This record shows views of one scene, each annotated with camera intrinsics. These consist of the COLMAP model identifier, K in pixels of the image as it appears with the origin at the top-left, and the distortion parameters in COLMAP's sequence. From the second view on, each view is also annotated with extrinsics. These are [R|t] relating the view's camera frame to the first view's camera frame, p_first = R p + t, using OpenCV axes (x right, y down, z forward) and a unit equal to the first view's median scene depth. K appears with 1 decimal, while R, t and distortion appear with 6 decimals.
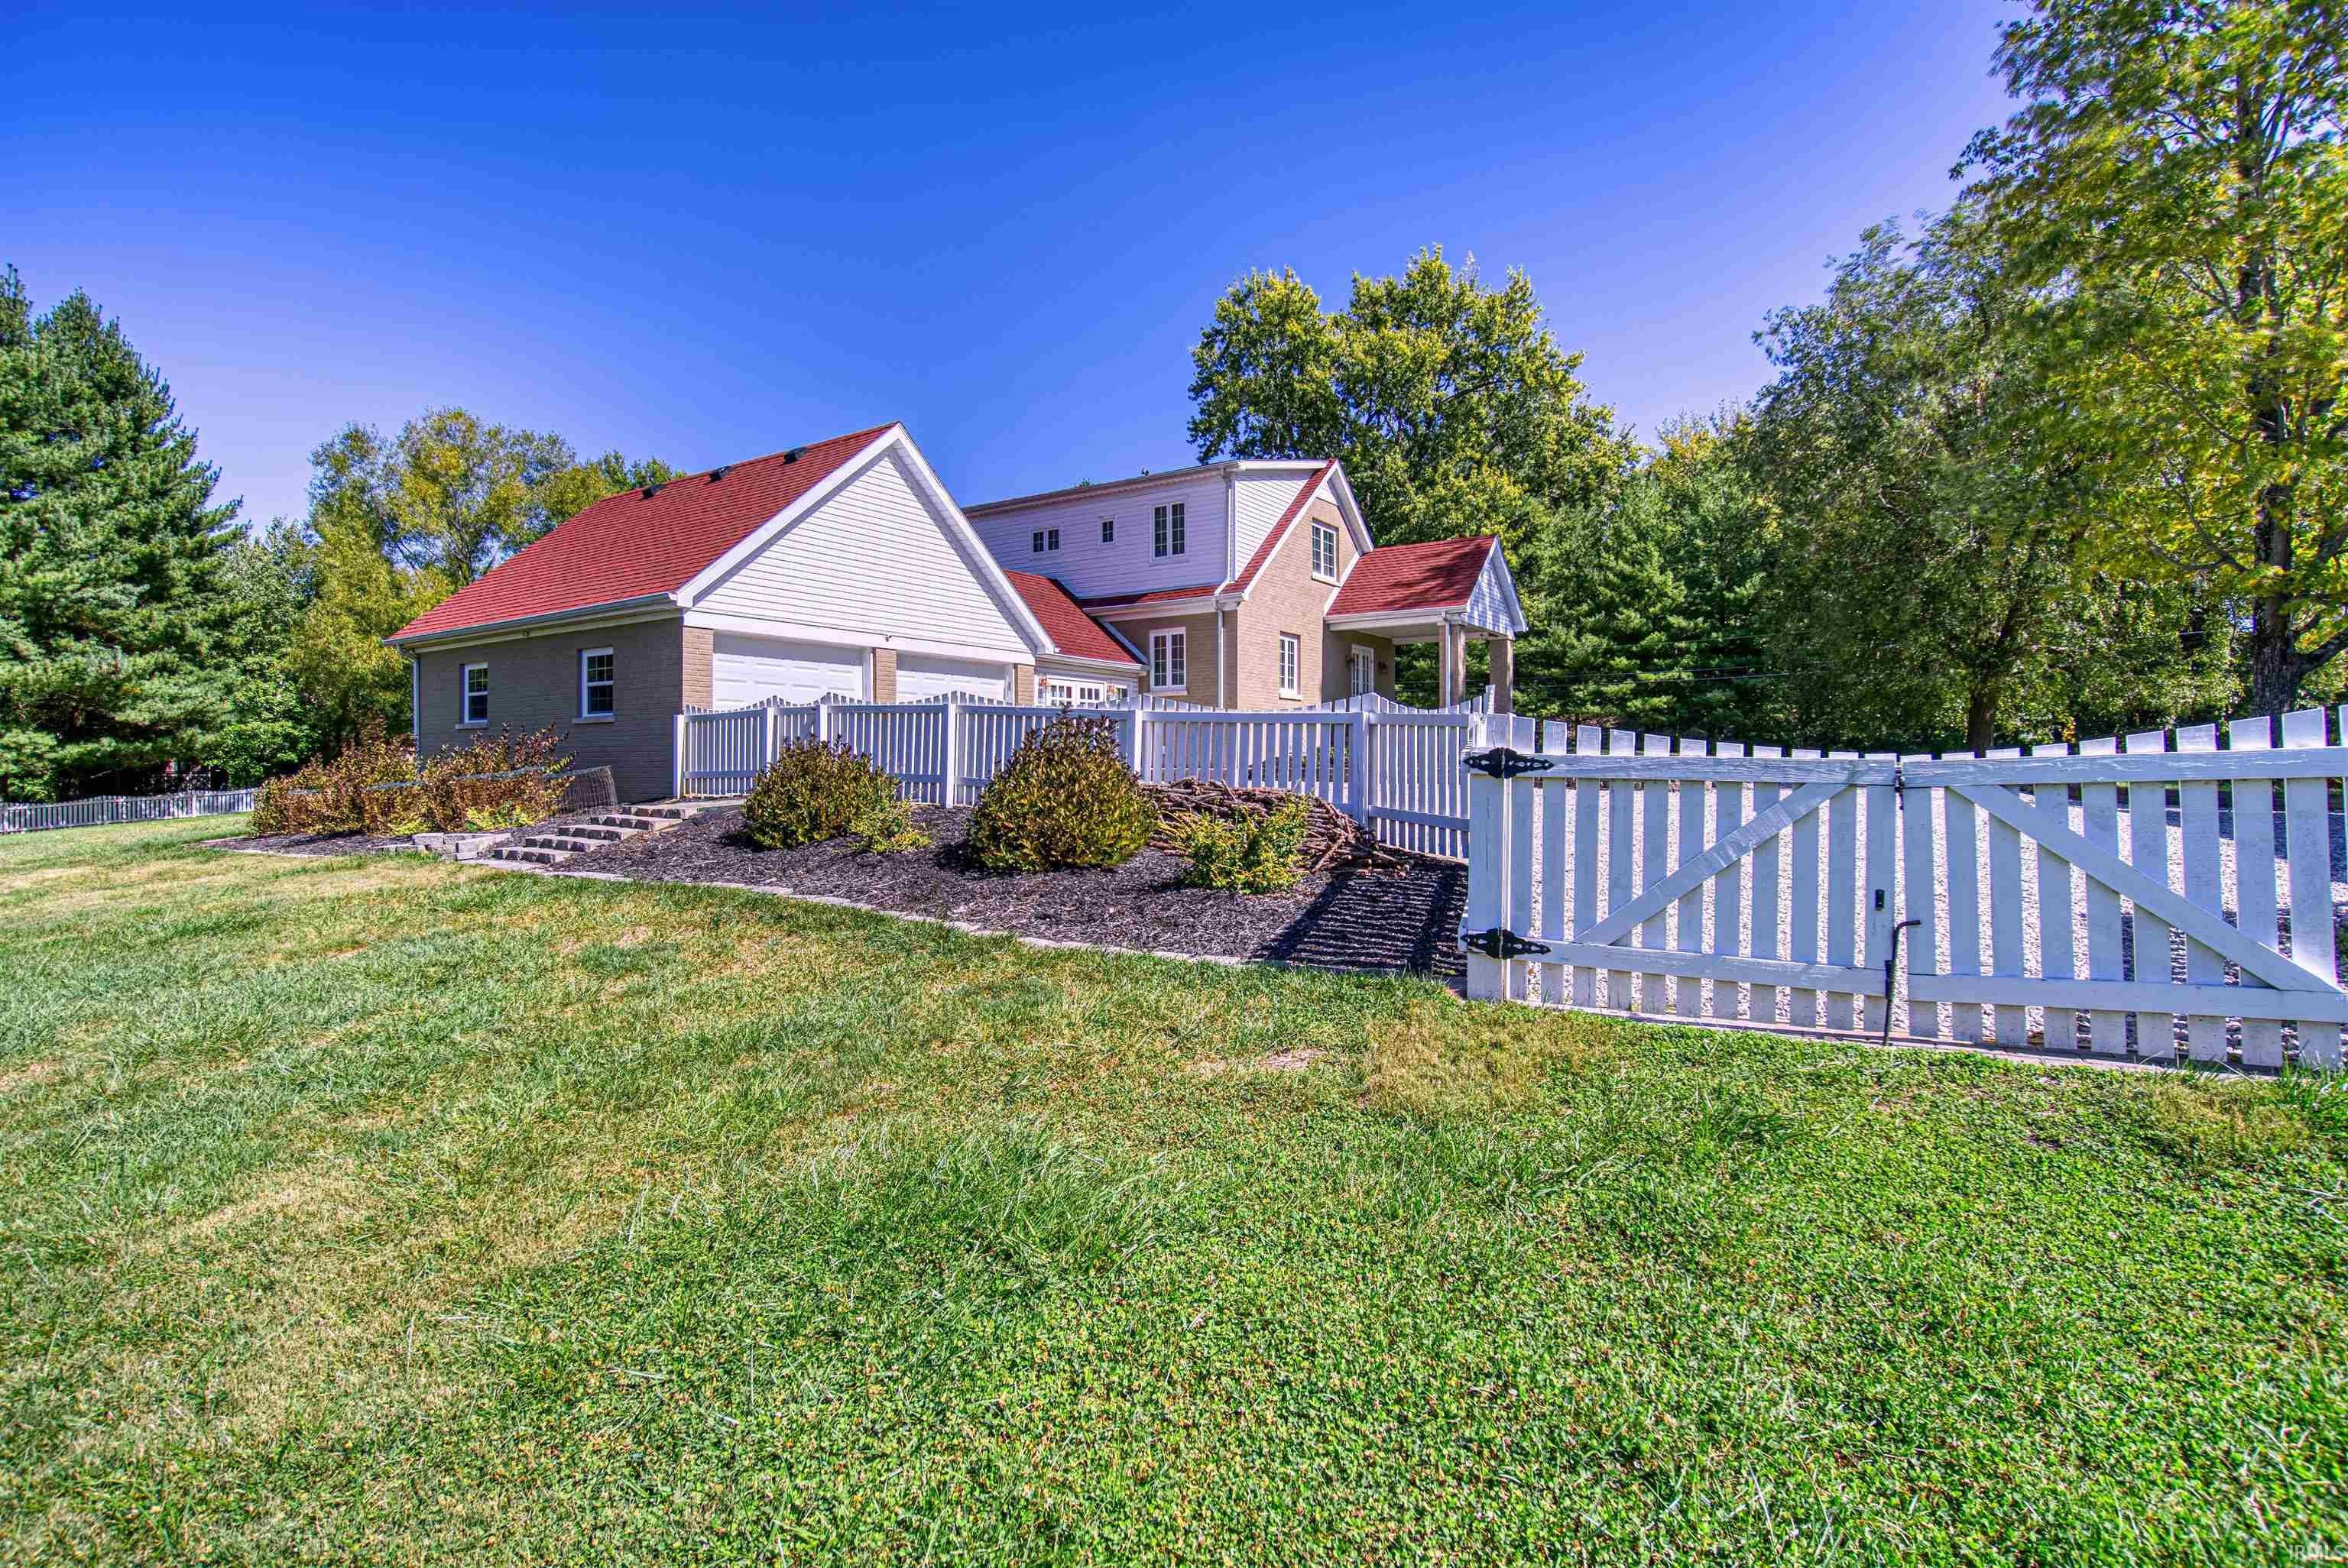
lens RADIAL K [[1139.0, 0, 1180.5], [0, 1139.0, 787.1], [0, 0, 1]] dist [-0.033980, 0.014600]
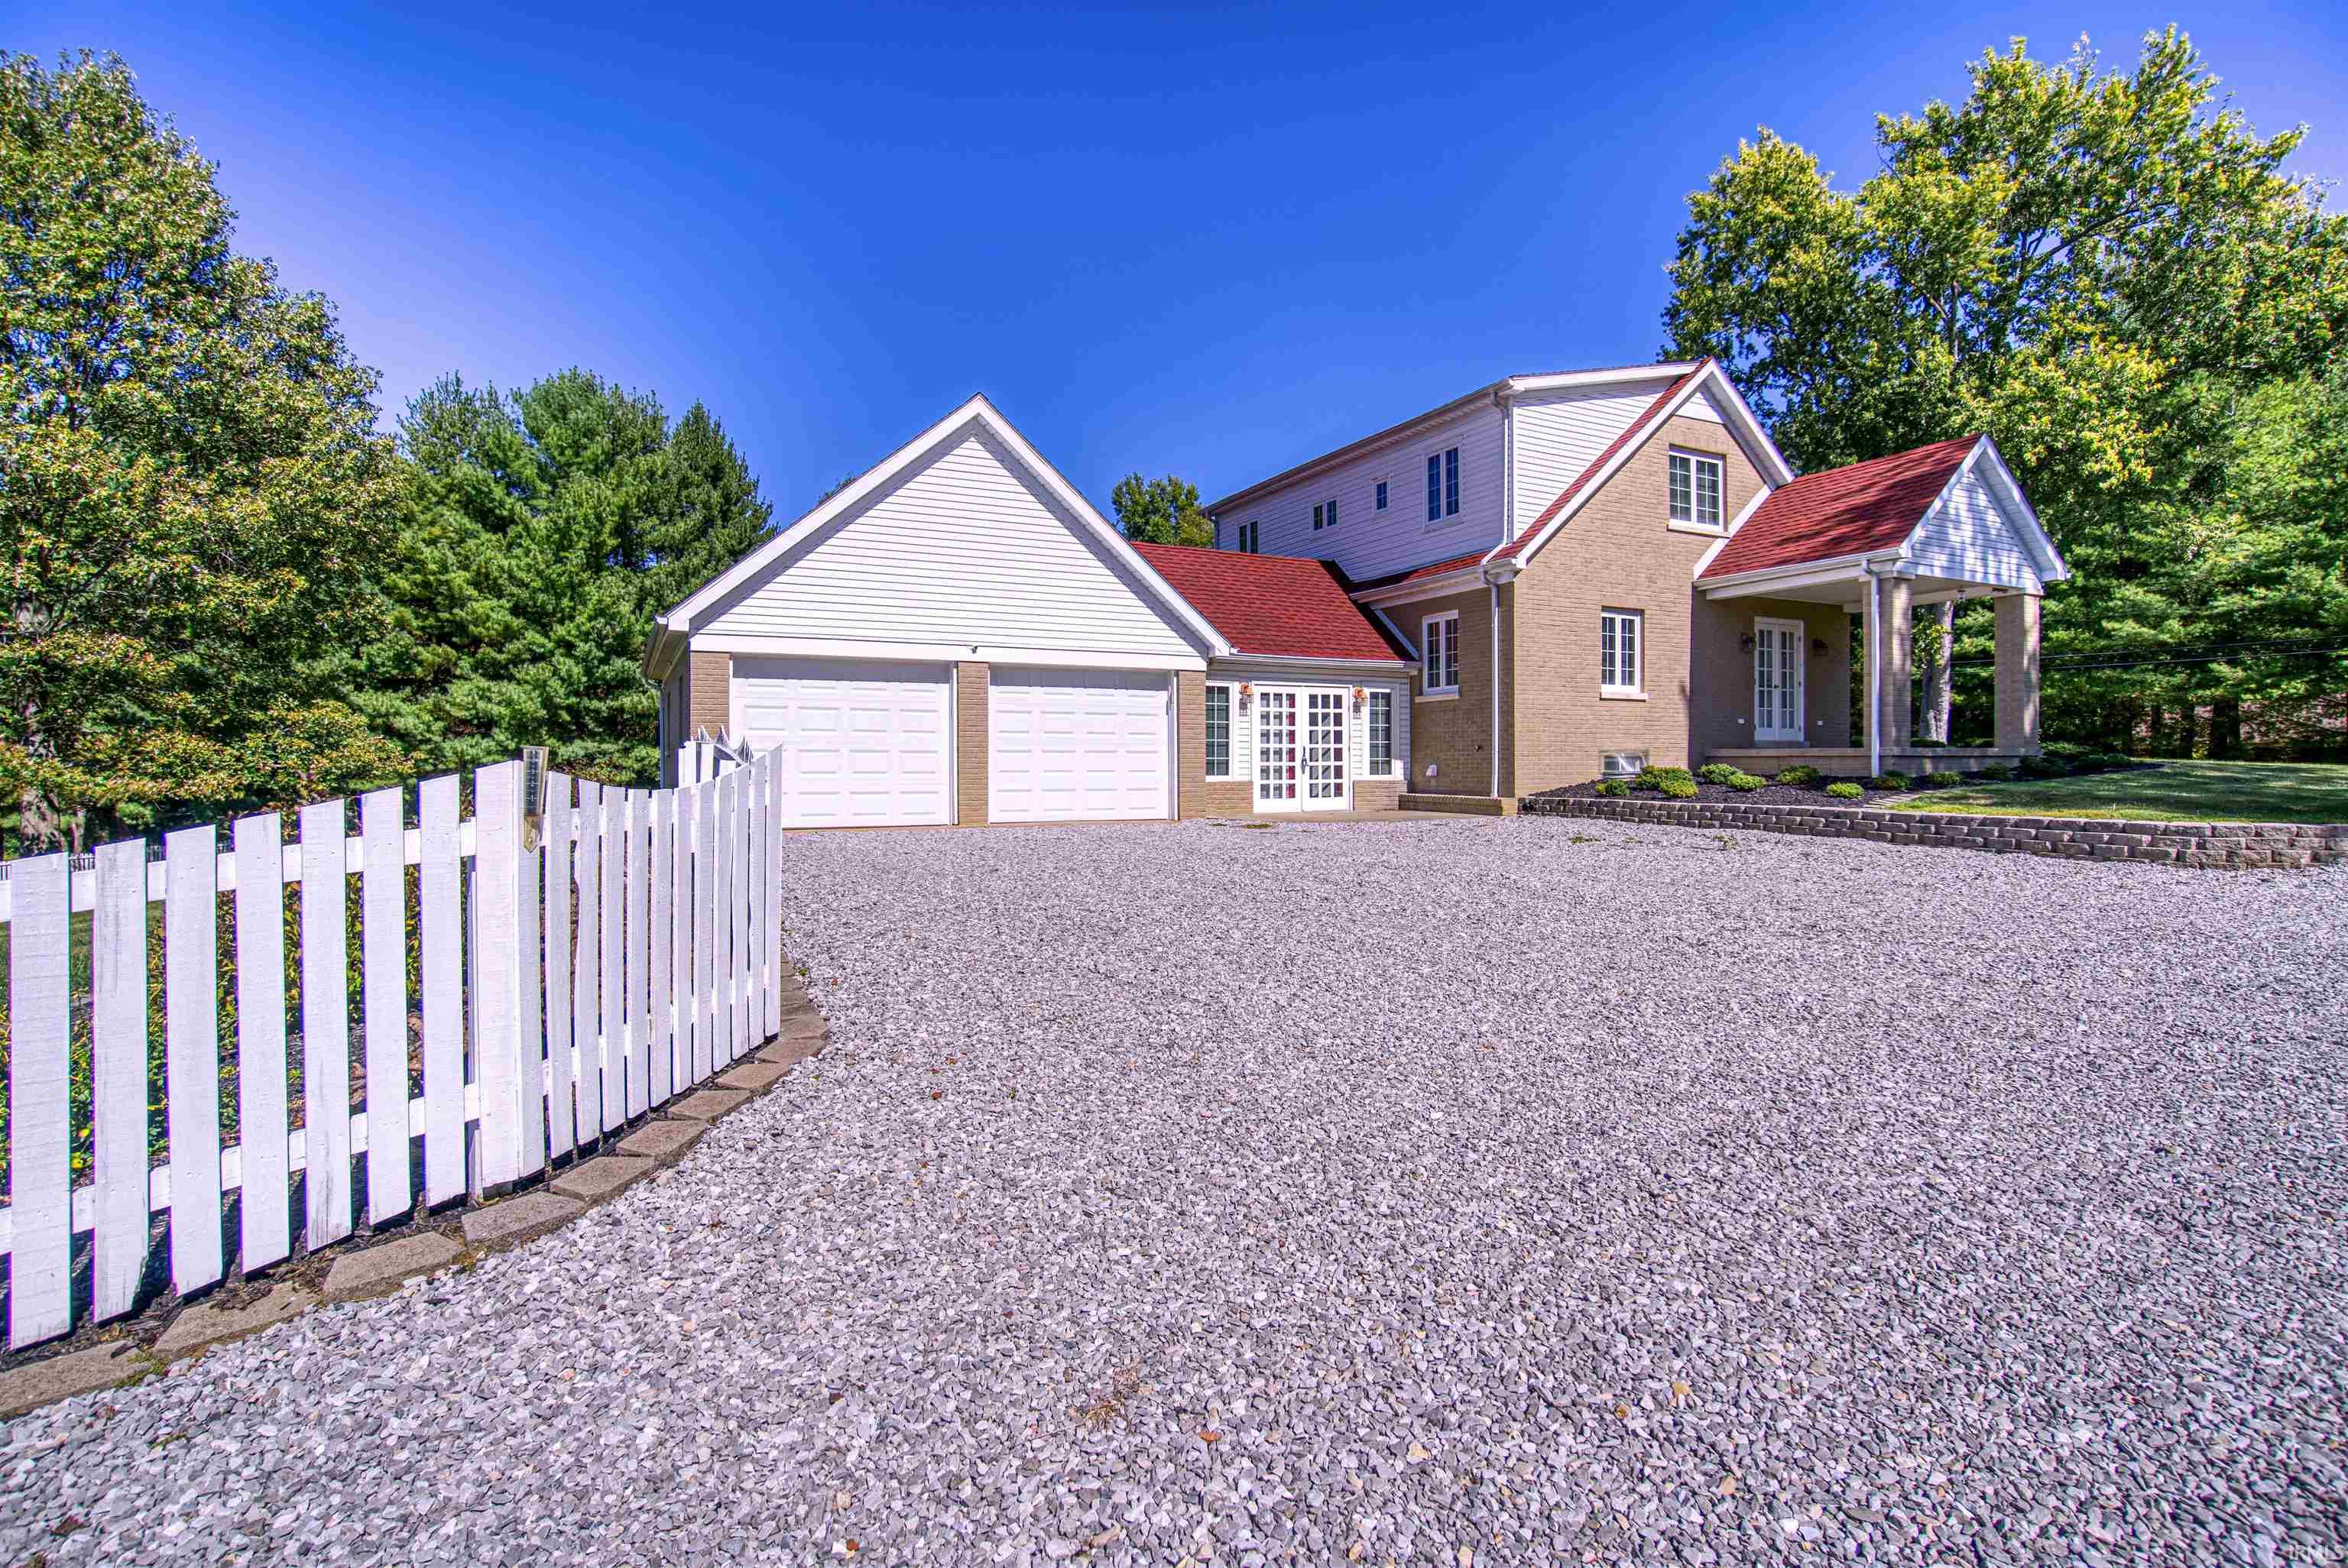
lens RADIAL K [[1139.0, 0, 1173.6], [0, 1139.0, 781.2], [0, 0, 1]] dist [-0.033980, 0.014600]
pose [[0.866216, 0.007321, -0.499615, 0.199900], [-0.007929, 0.999968, 0.000906, -0.022773], [0.499606, 0.003176, 0.866247, 0.225094]]
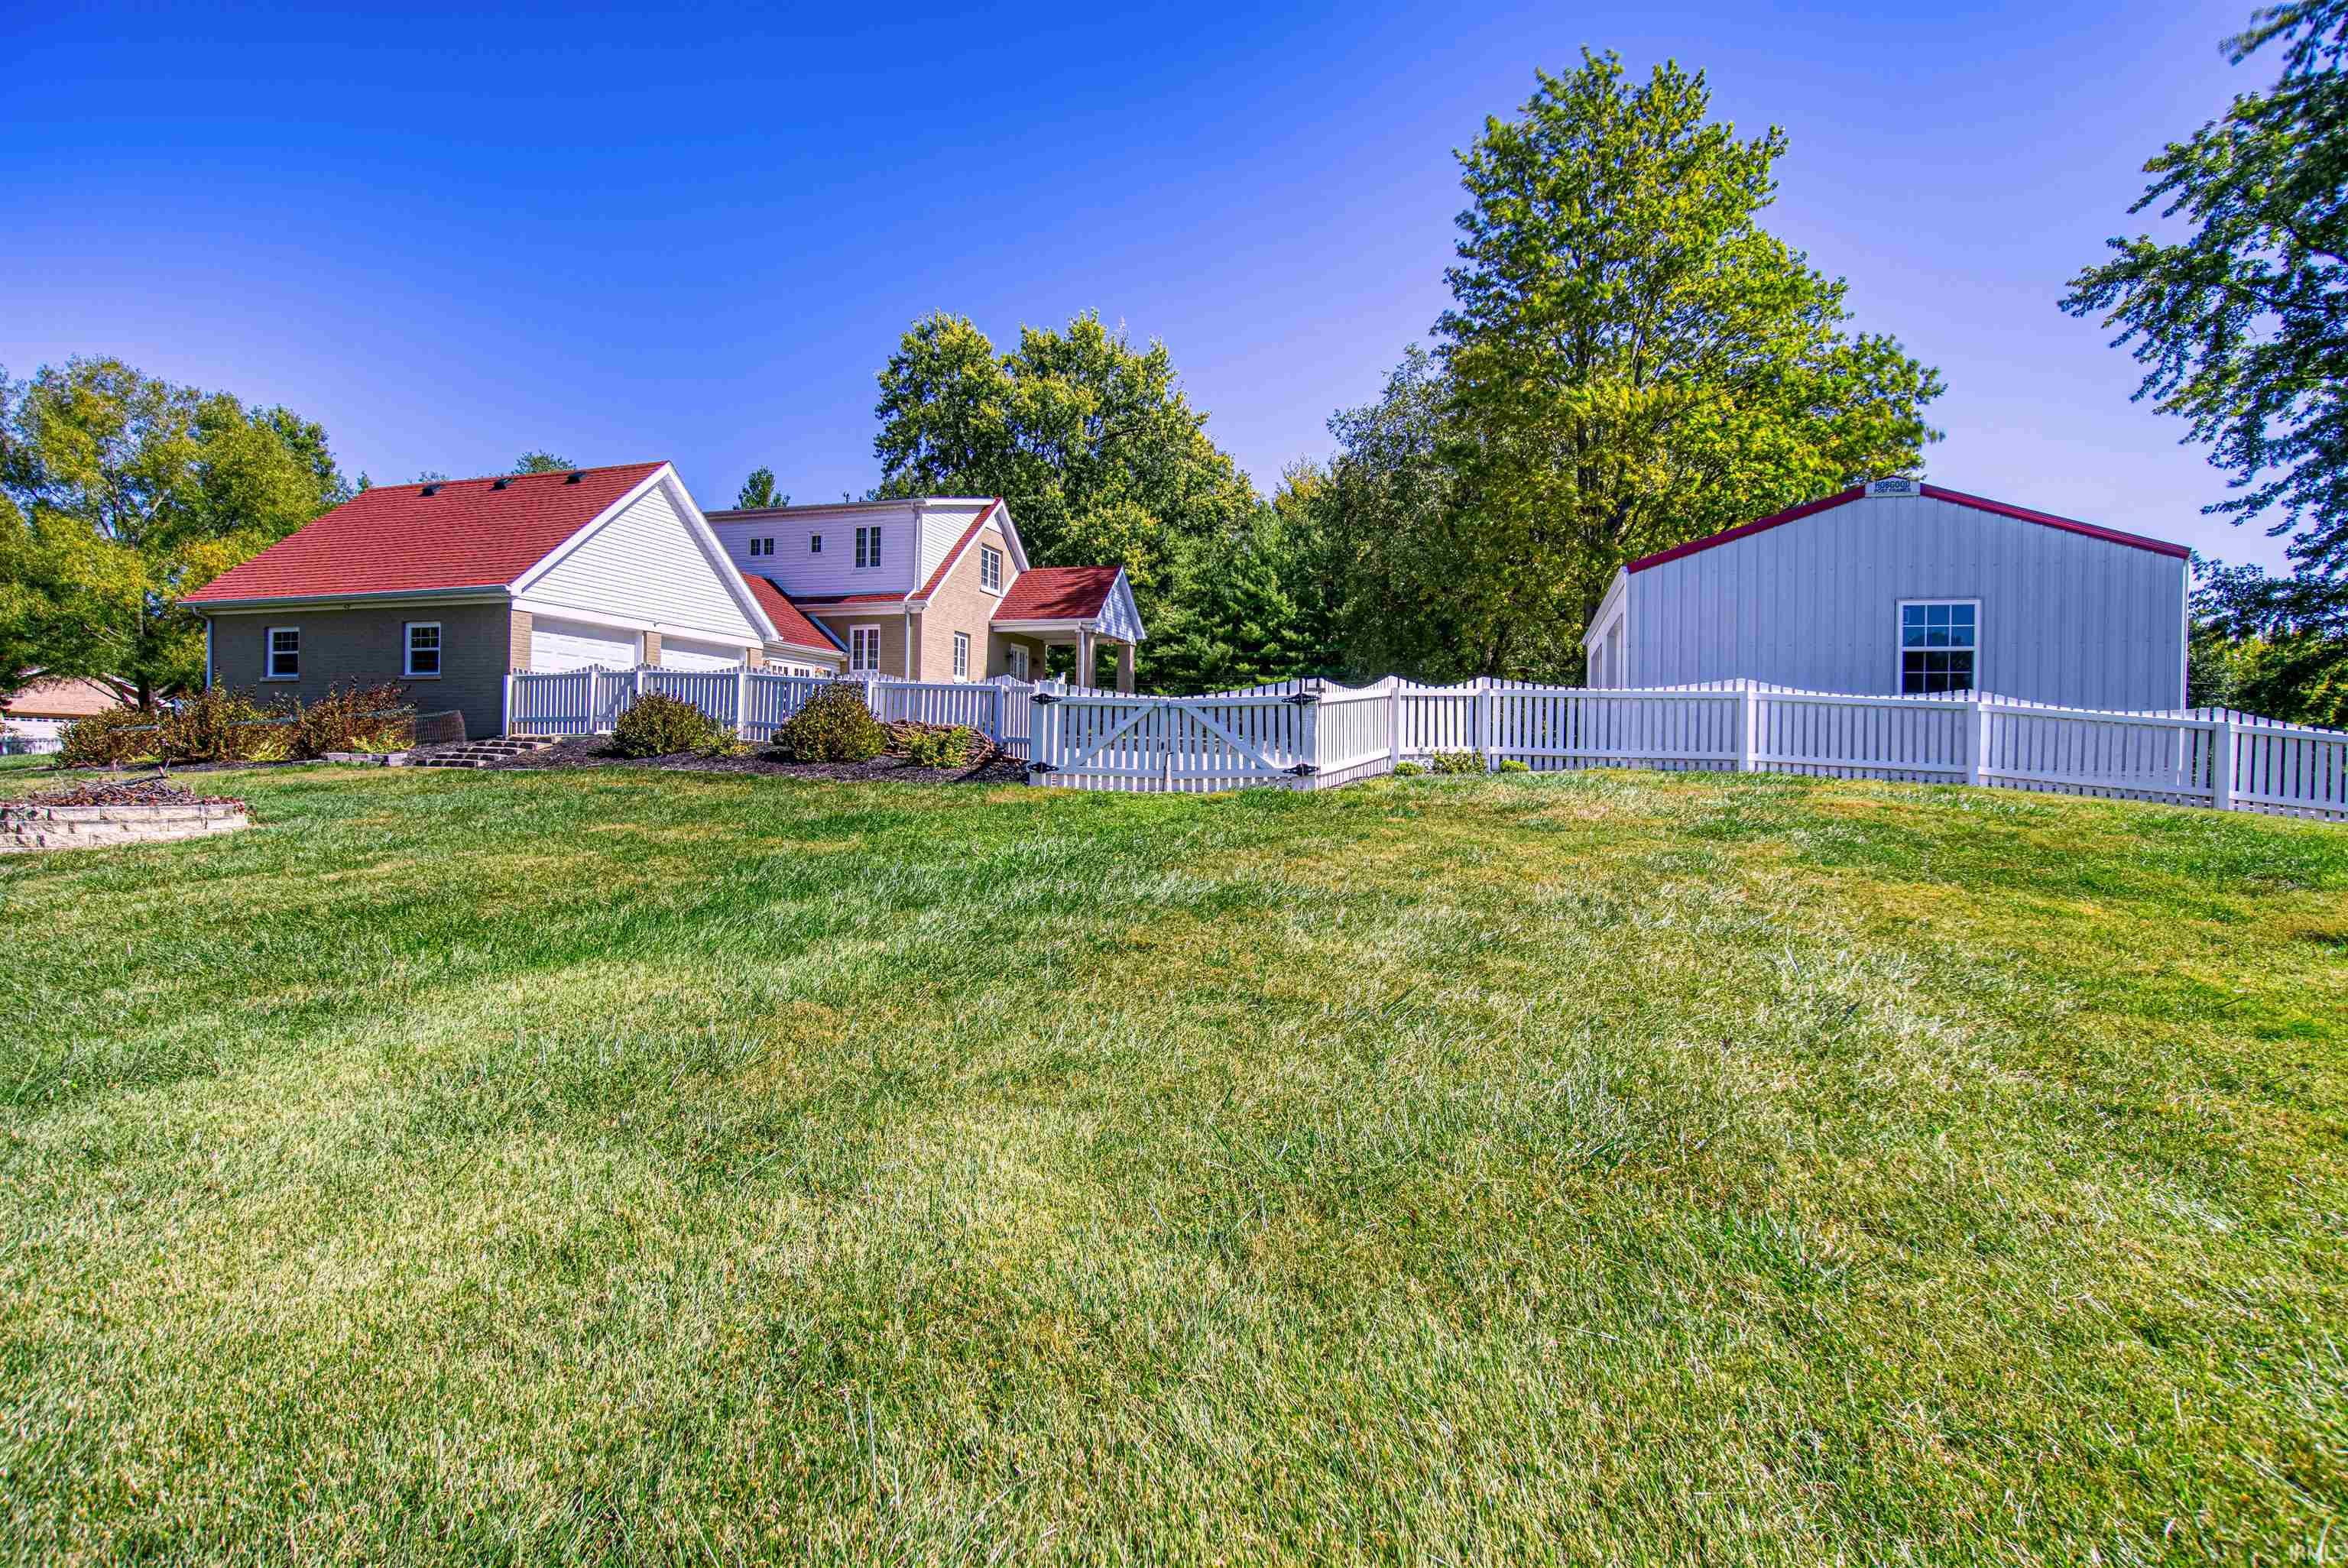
lens RADIAL K [[1139.0, 0, 1158.8], [0, 1139.0, 789.8], [0, 0, 1]] dist [-0.033980, 0.014600]
pose [[0.963953, 0.013664, 0.265722, -0.027486], [-0.015627, 0.999864, 0.005277, 0.030252], [-0.265614, -0.009239, 0.964035, -0.284123]]
